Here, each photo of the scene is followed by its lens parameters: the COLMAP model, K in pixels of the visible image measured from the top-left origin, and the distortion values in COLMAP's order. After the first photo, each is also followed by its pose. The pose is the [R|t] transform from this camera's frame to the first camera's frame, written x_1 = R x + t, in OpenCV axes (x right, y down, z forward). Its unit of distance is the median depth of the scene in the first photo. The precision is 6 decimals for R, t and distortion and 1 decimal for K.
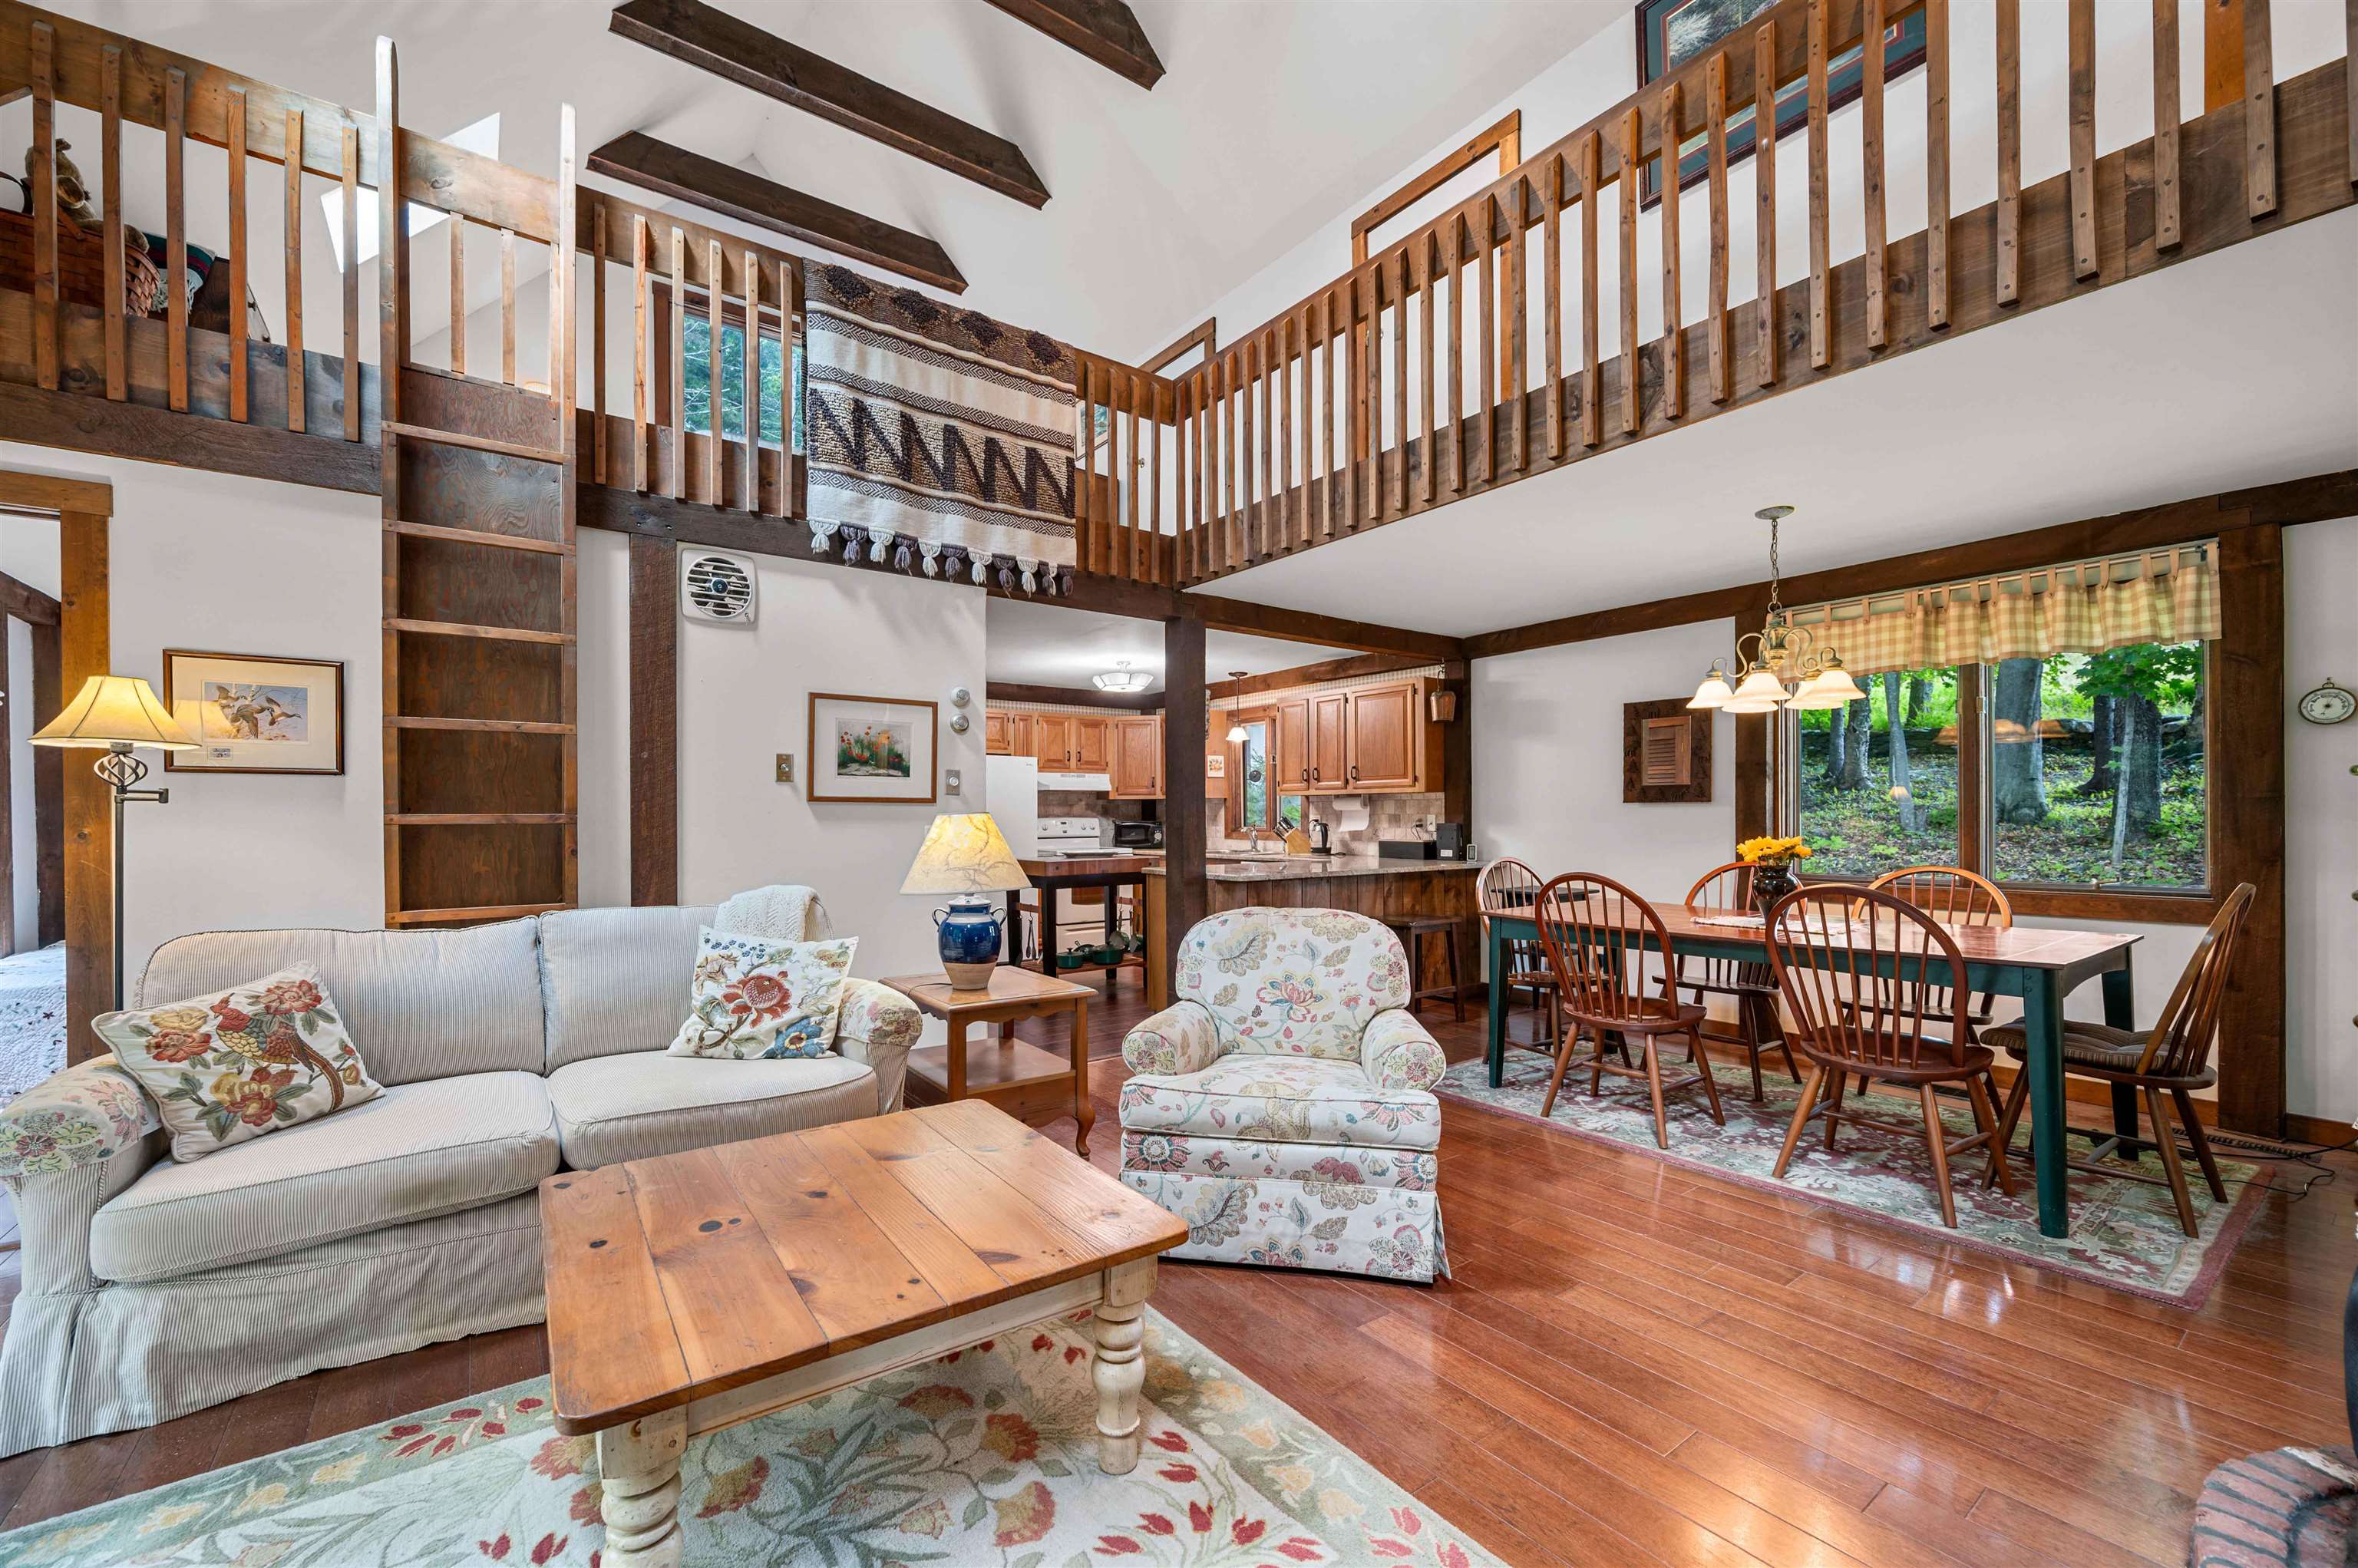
lens RADIAL K [[948.6, 0, 1166.2], [0, 948.6, 815.8], [0, 0, 1]] dist [-0.001164, -0.000094]
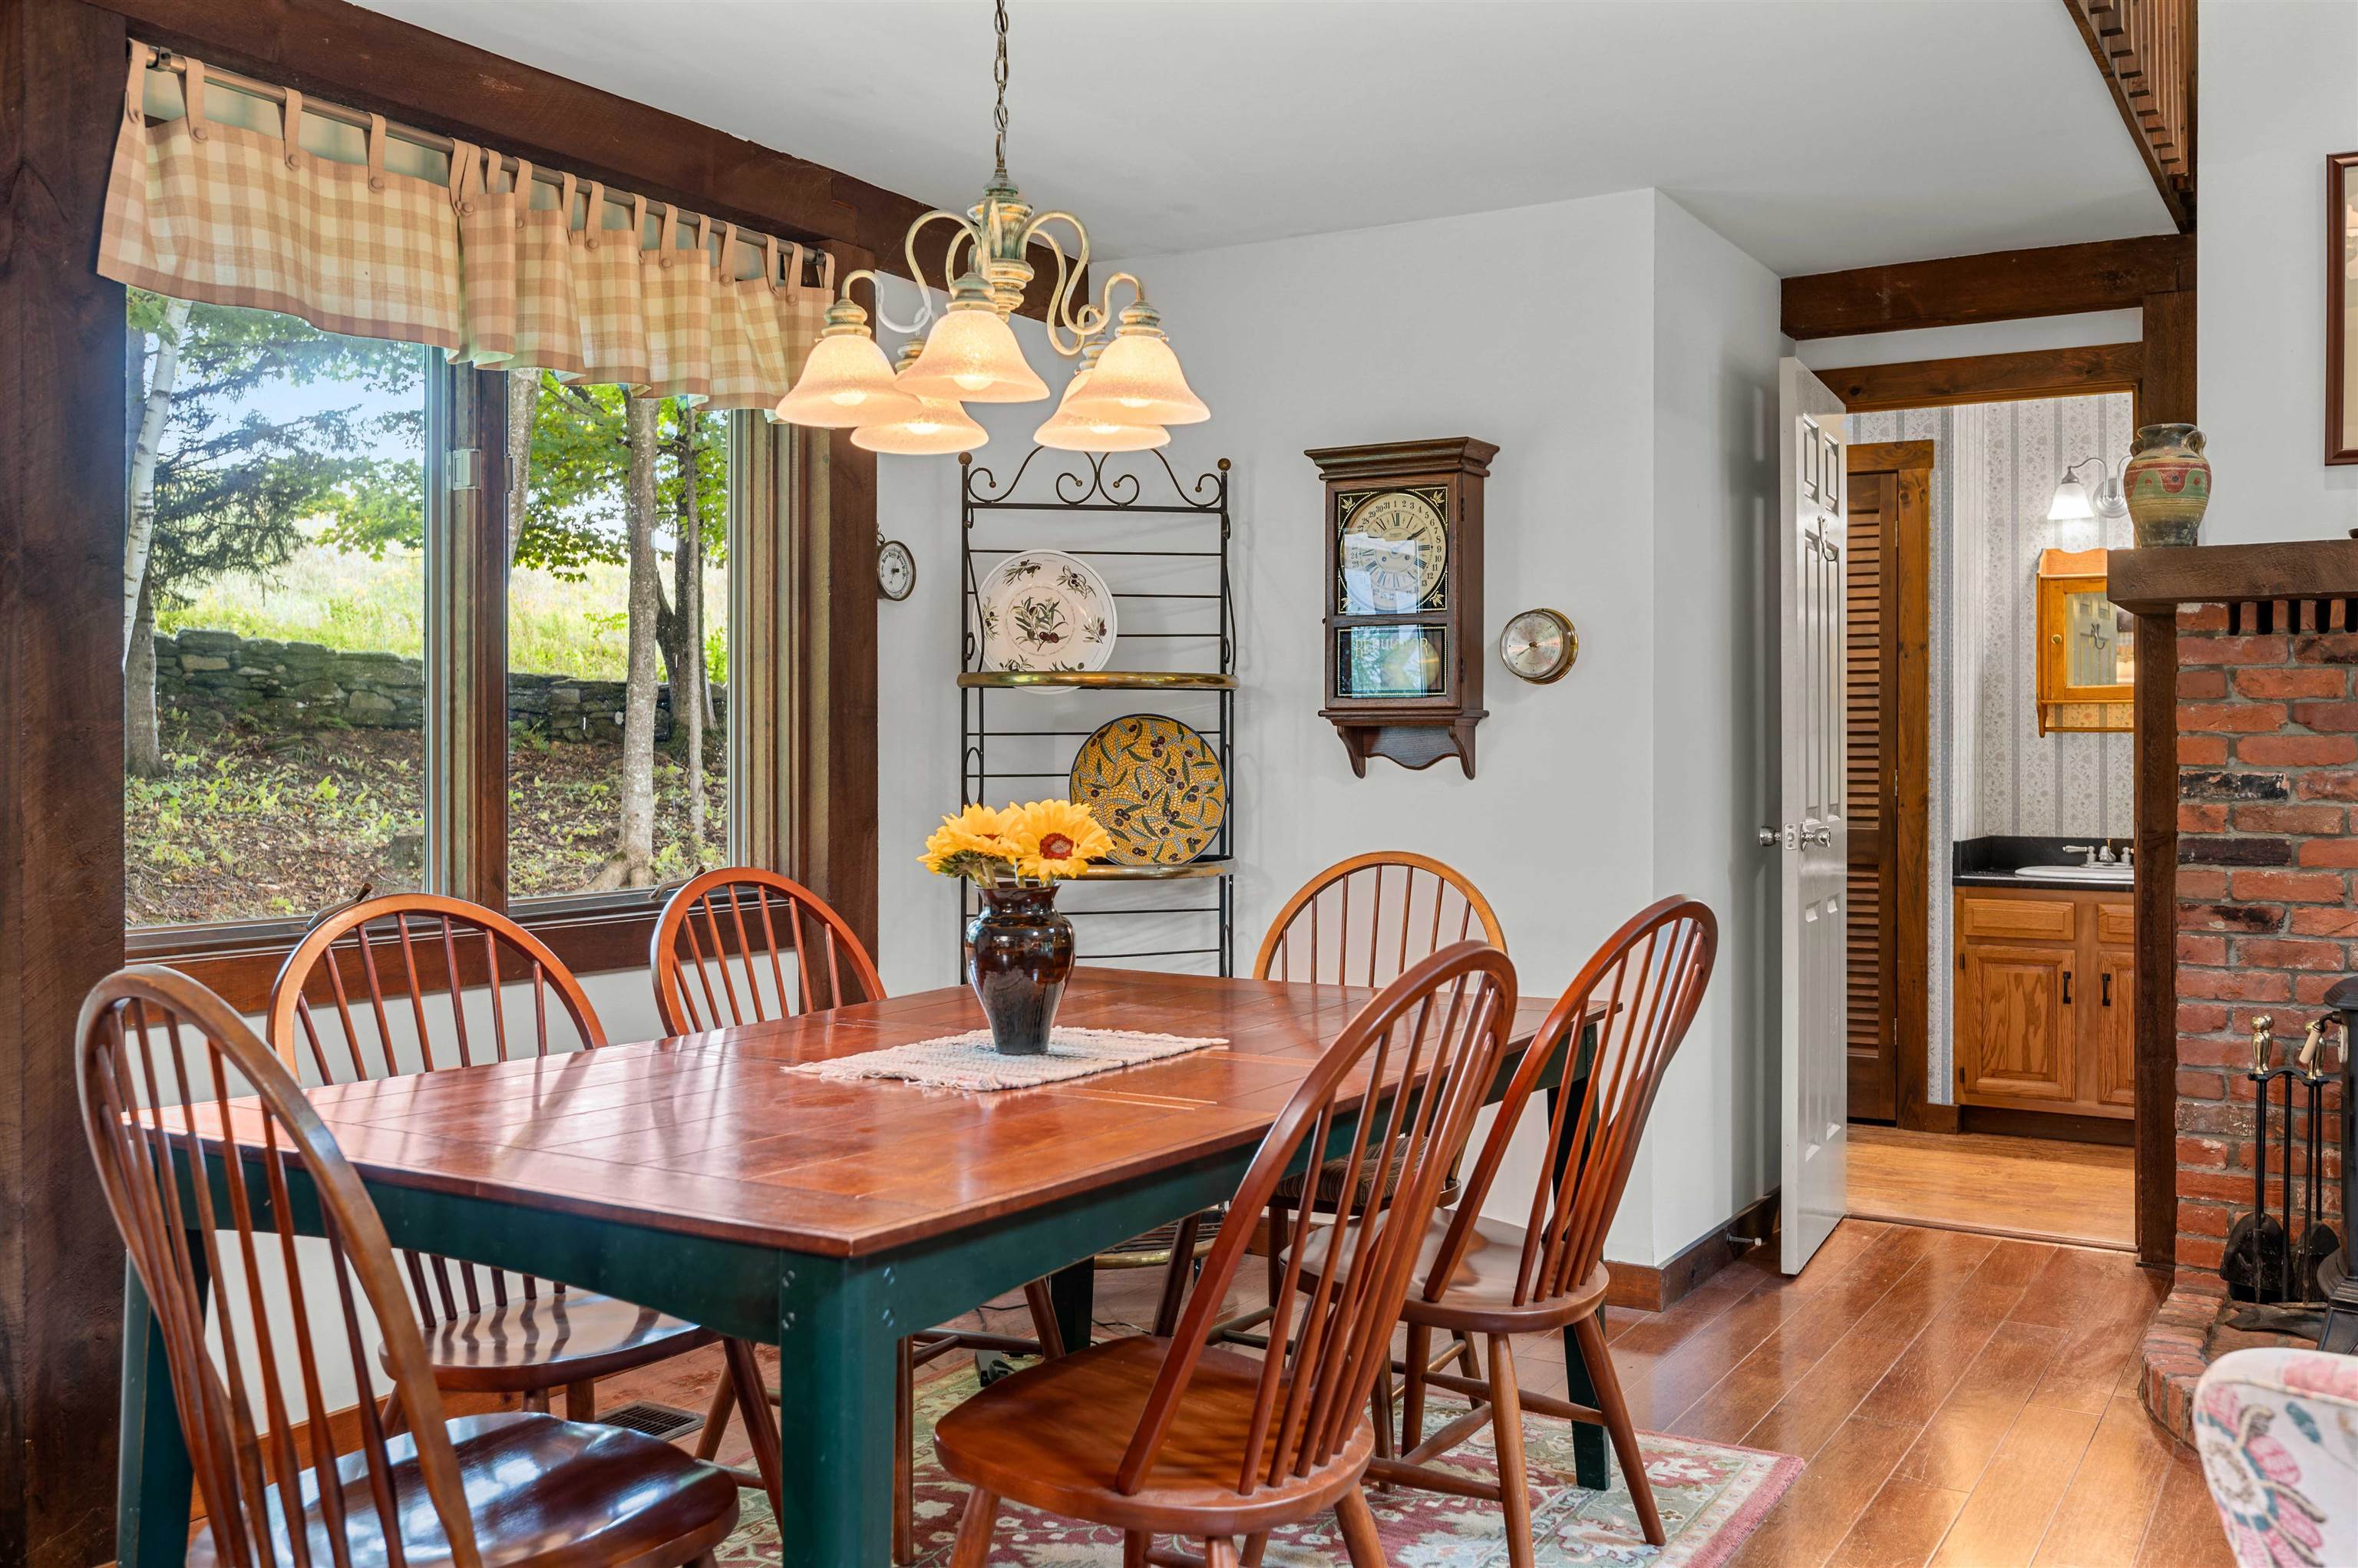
lens RADIAL K [[2064.2, 0, 1175.3], [0, 2064.2, 735.6], [0, 0, 1]] dist [-0.006308, 0.003750]
pose [[-0.387216, 0.009806, 0.921937, -0.079487], [-0.002120, 0.999931, -0.011526, 0.006041], [-0.921986, -0.006417, -0.387169, 1.223071]]
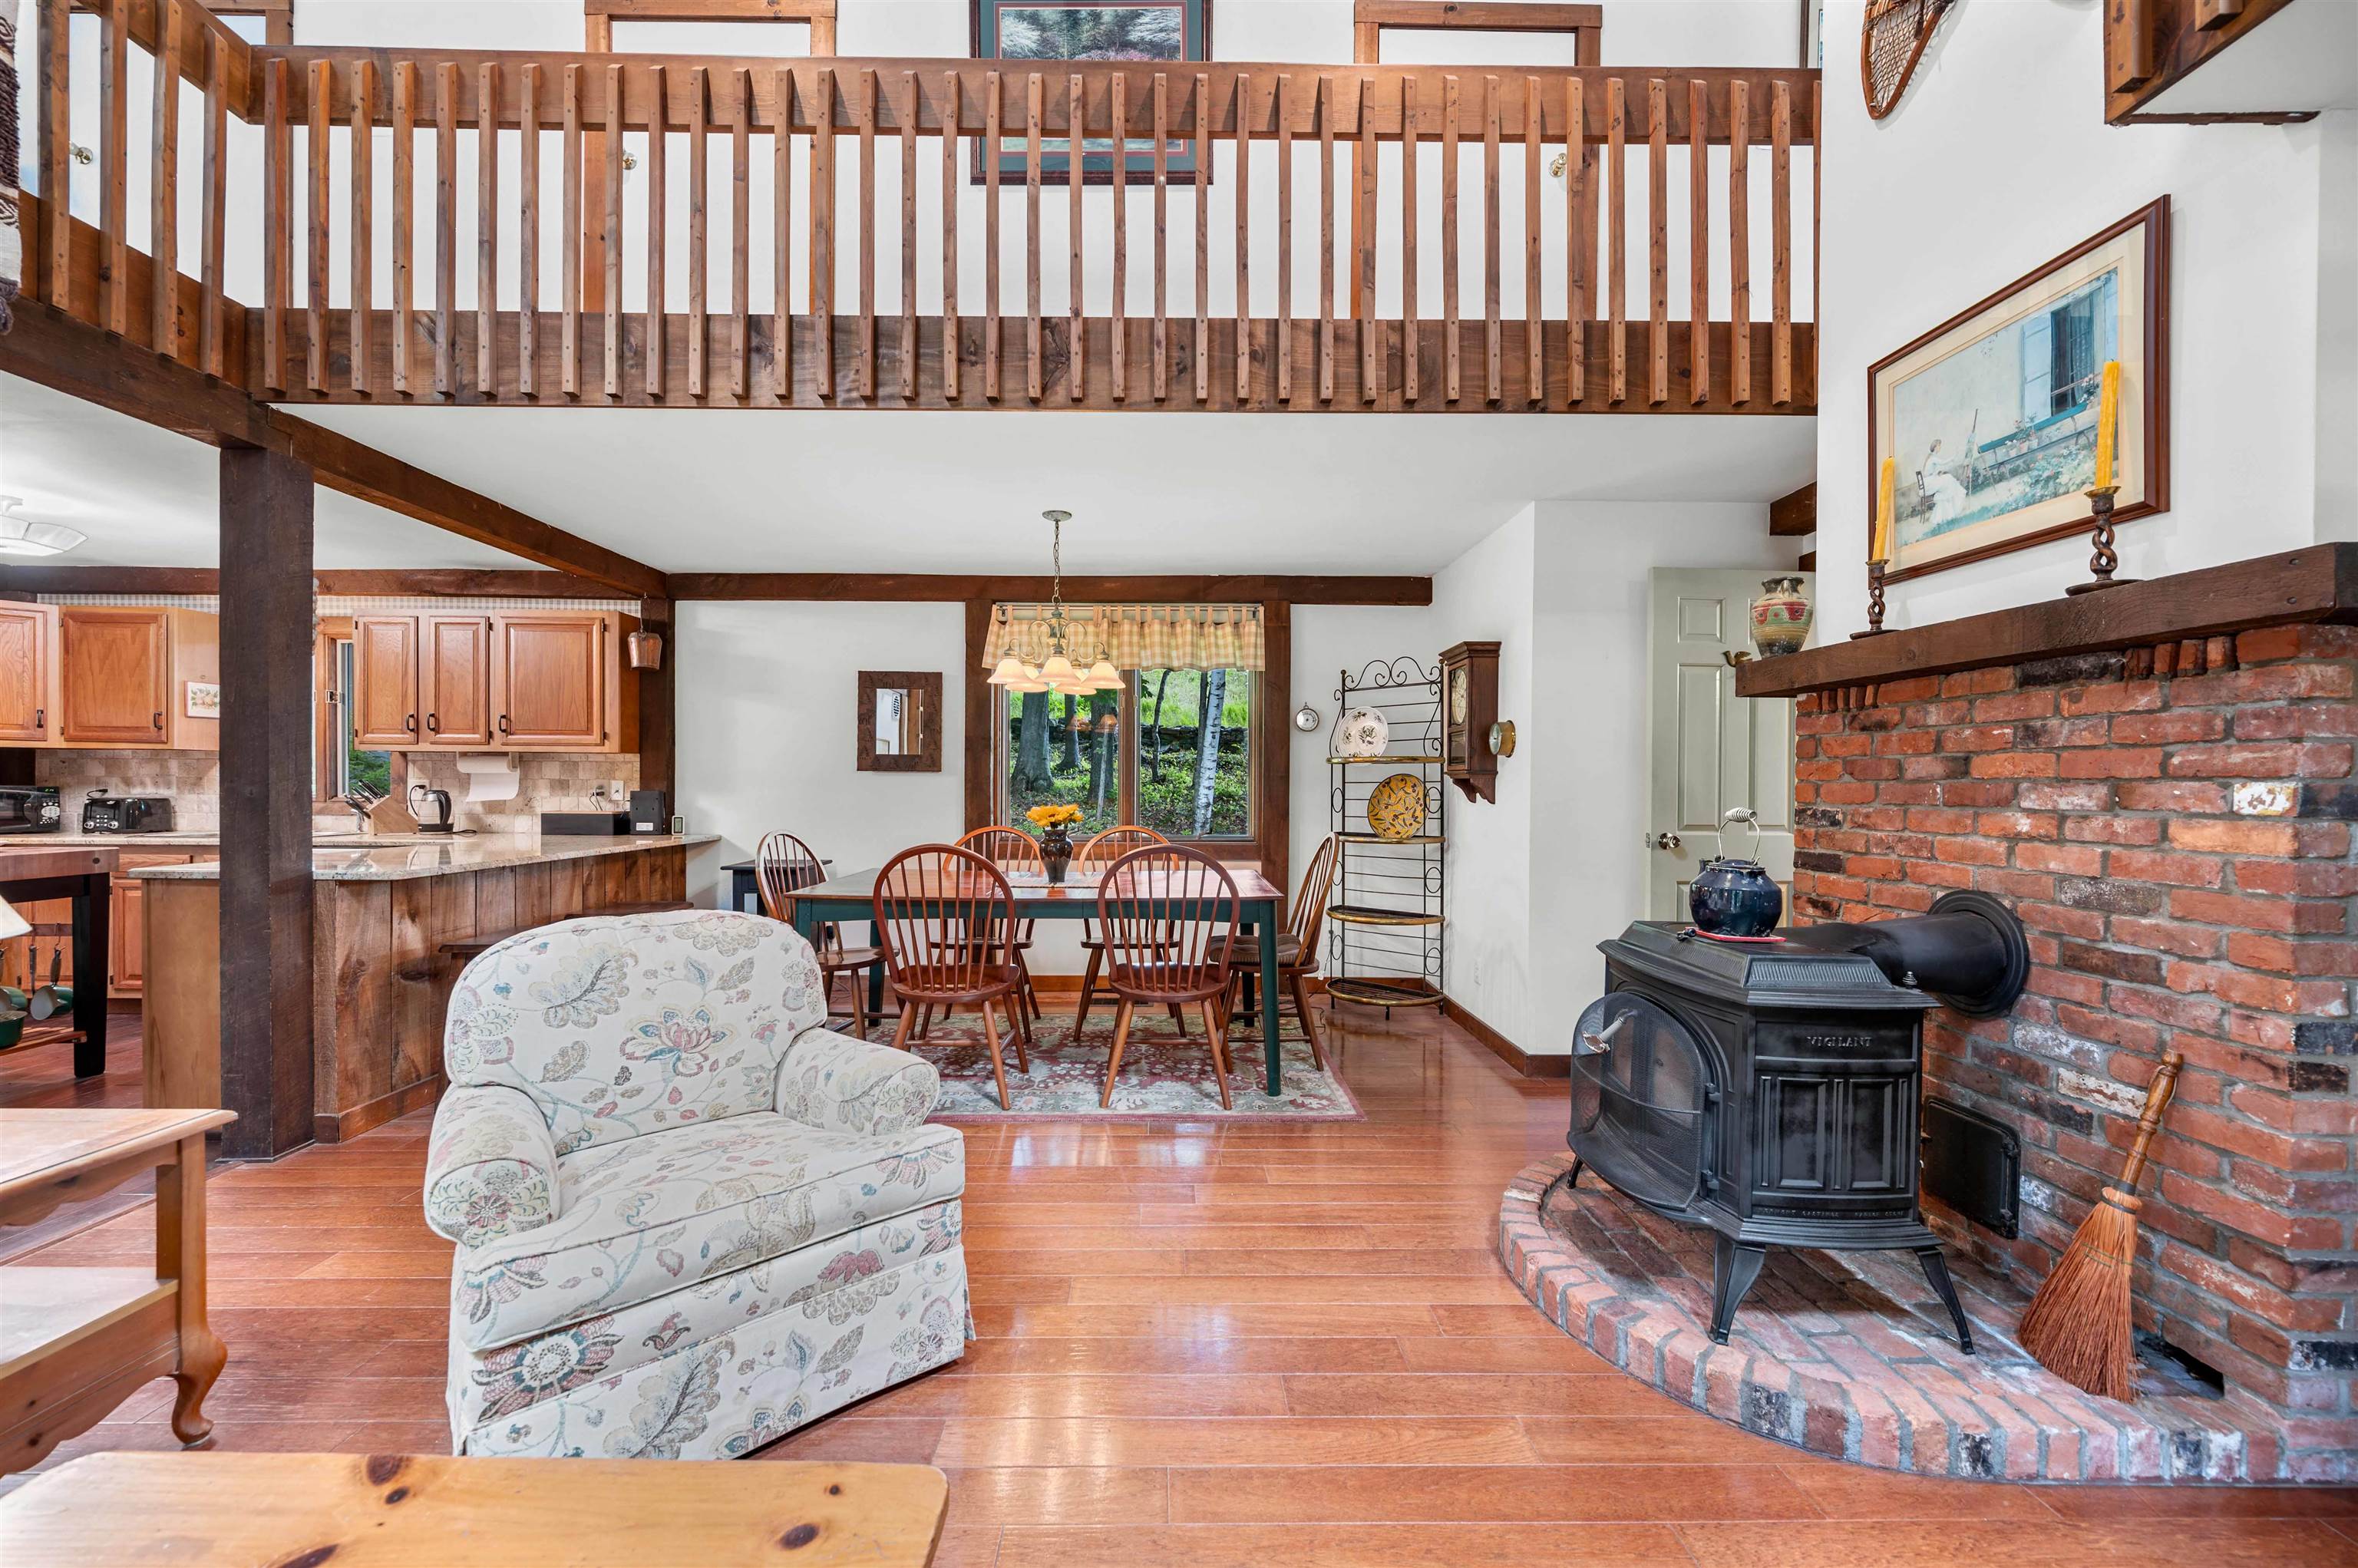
lens RADIAL K [[923.4, 0, 1175.0], [0, 923.4, 789.4], [0, 0, 1]] dist [-0.000501, -0.000131]
pose [[0.577929, 0.003275, 0.816080, -0.167894], [-0.009249, 0.999954, 0.002537, 0.000219], [-0.816034, -0.009014, 0.577933, 0.250083]]
